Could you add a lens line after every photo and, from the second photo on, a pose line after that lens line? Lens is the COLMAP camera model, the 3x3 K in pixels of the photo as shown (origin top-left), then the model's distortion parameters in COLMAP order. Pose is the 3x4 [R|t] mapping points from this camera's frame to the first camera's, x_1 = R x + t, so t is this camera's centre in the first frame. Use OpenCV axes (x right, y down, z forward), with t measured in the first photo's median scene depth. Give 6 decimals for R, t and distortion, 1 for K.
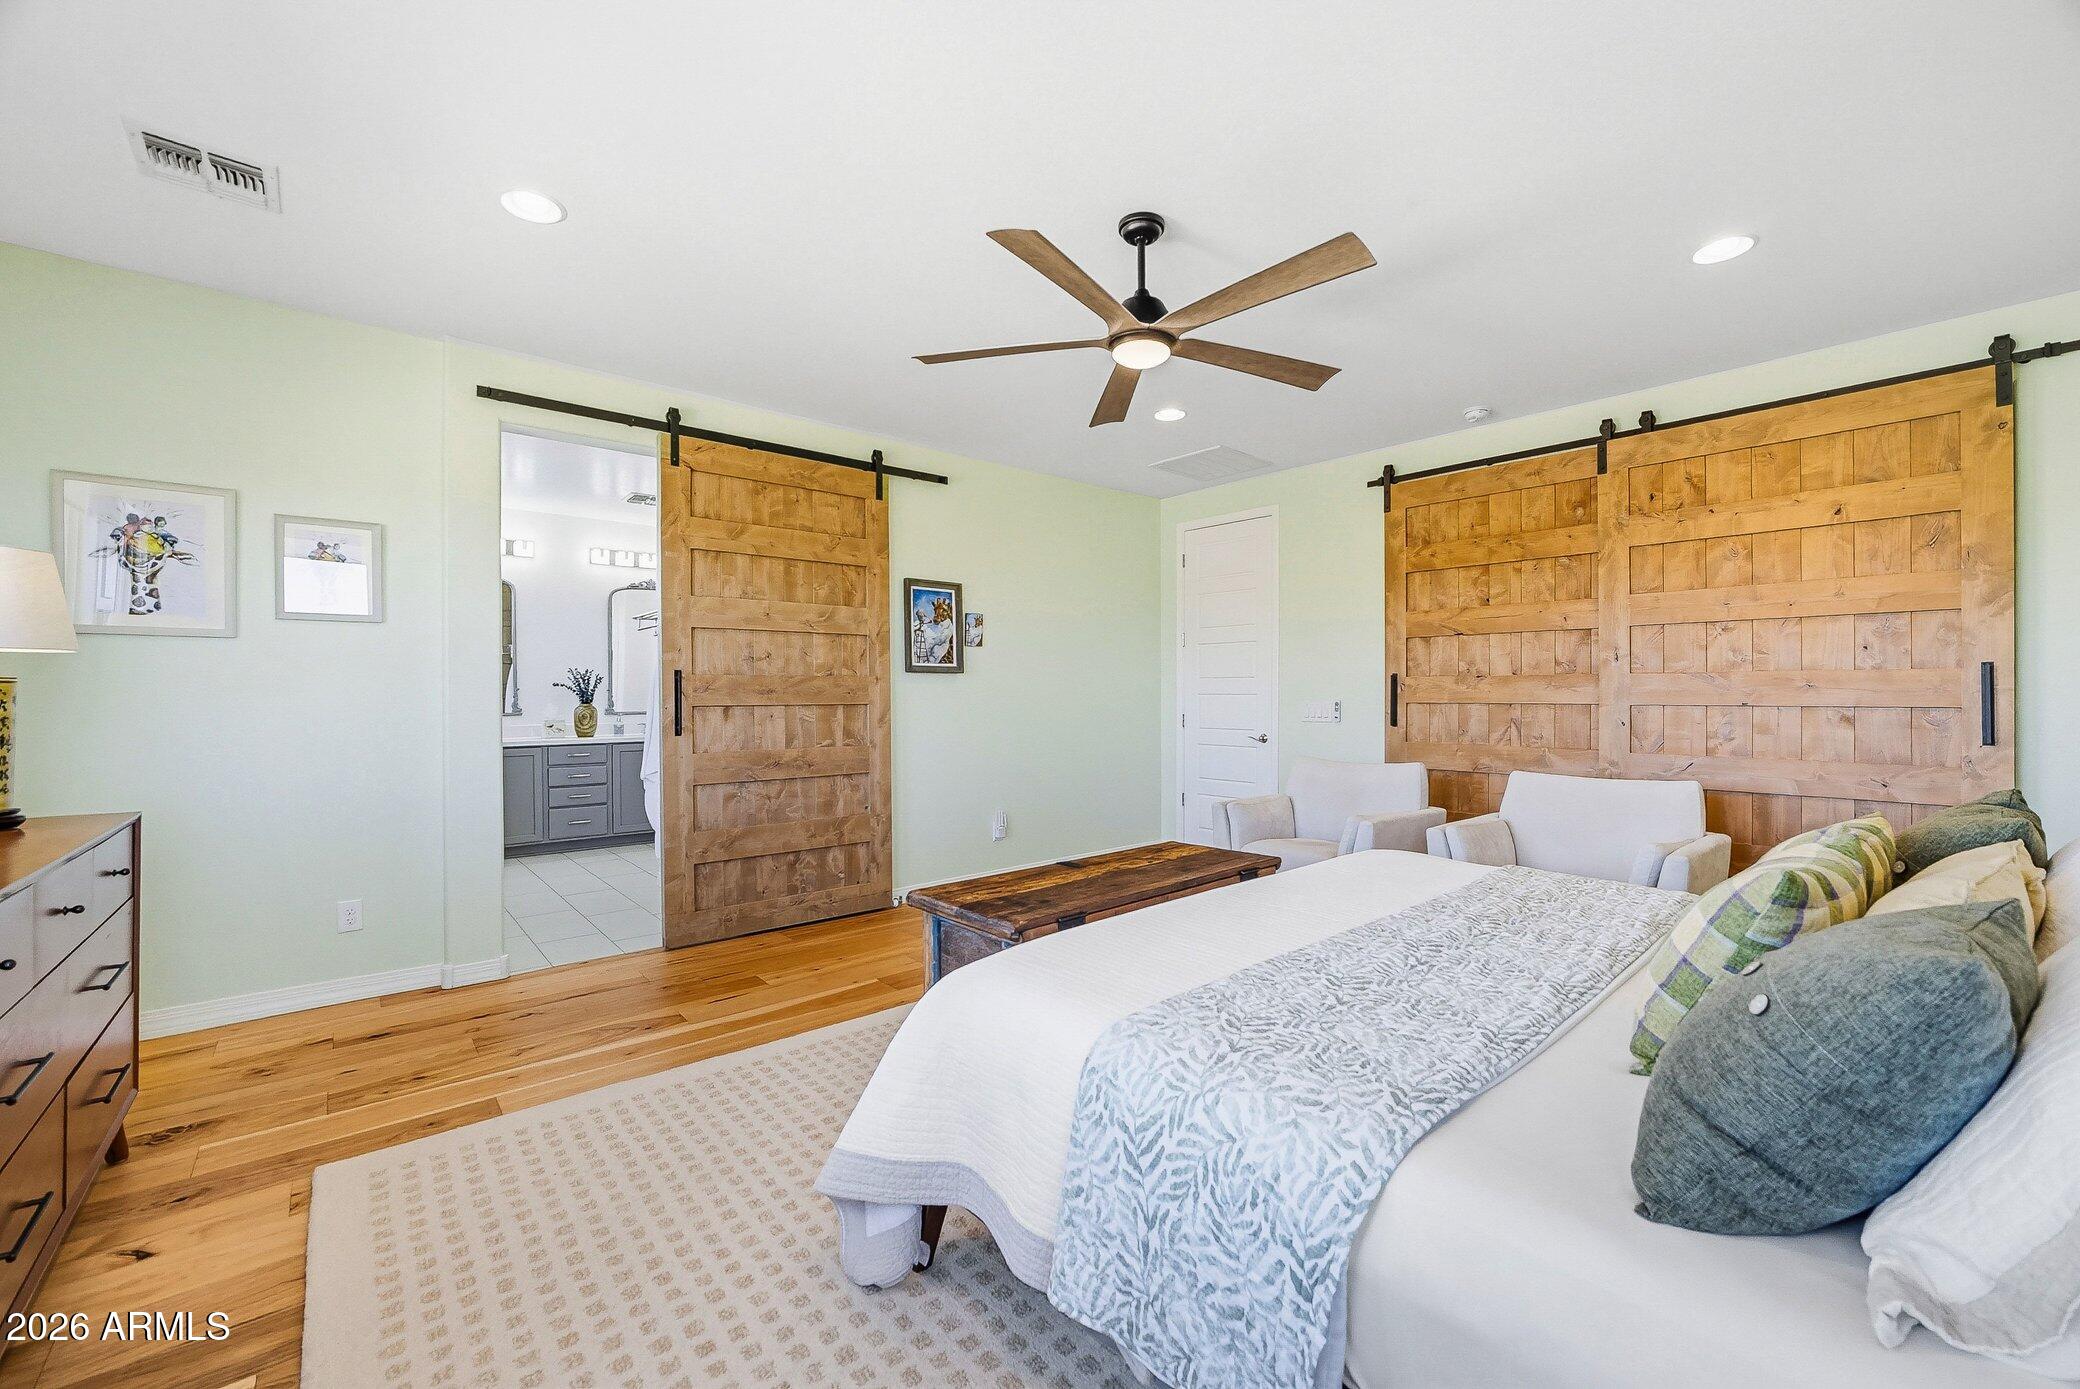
lens RADIAL K [[863.6, 0, 1039.1], [0, 863.6, 699.8], [0, 0, 1]] dist [-0.001668, 0.000063]
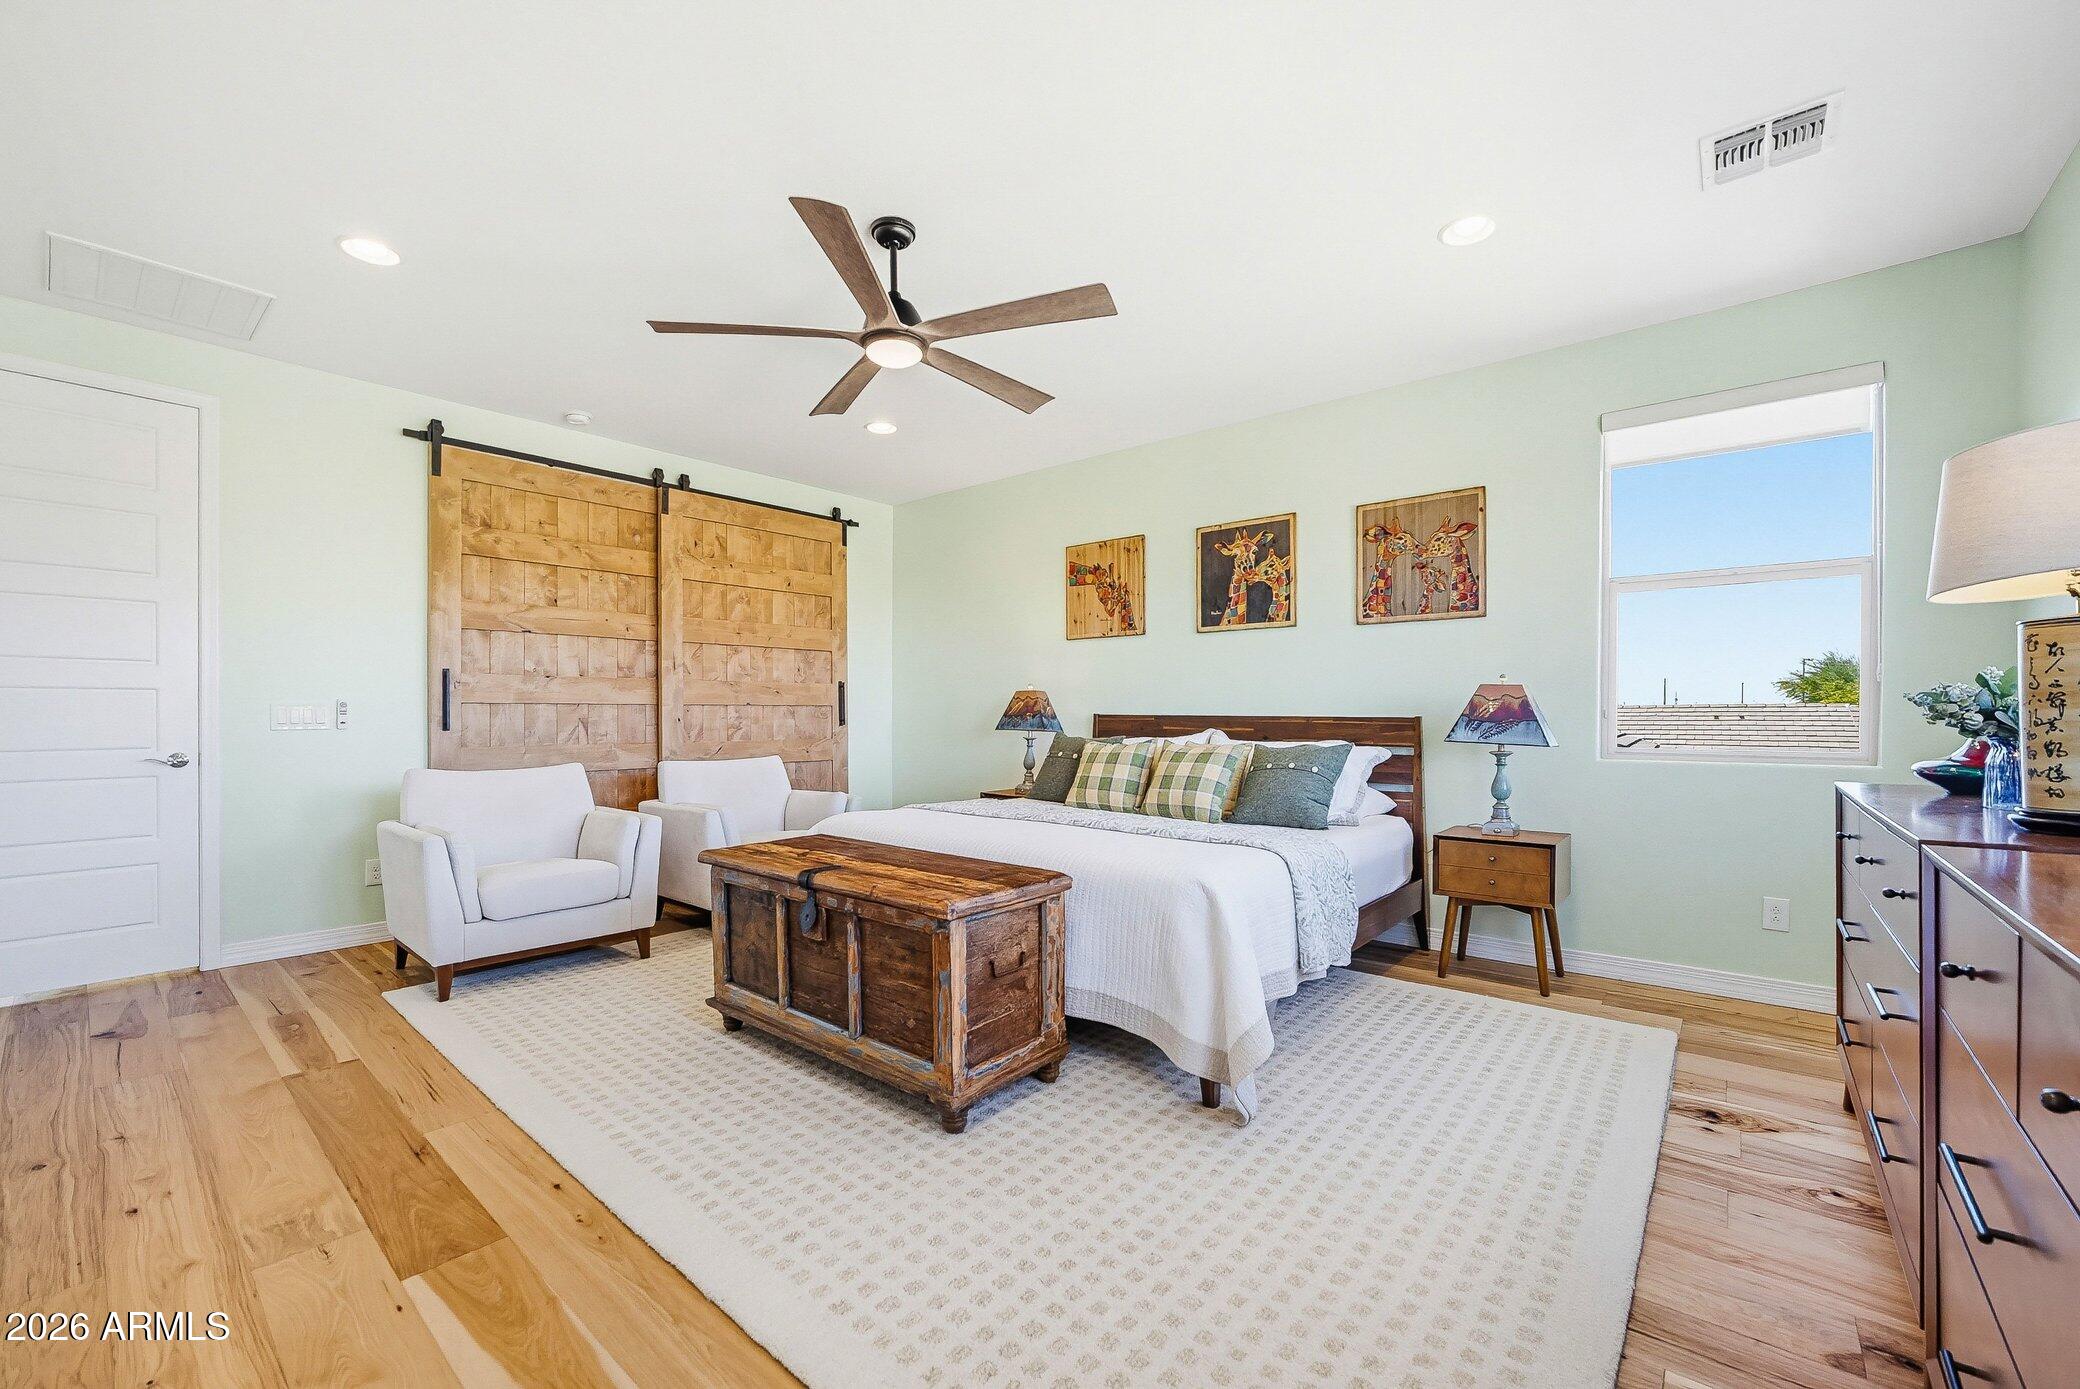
lens RADIAL K [[863.6, 0, 1039.1], [0, 863.6, 699.8], [0, 0, 1]] dist [-0.001668, 0.000063]
pose [[-0.152096, 0.015298, 0.988247, -0.561748], [0.007431, 0.999870, -0.014334, 0.018239], [-0.988338, 0.005163, -0.152190, 0.605462]]
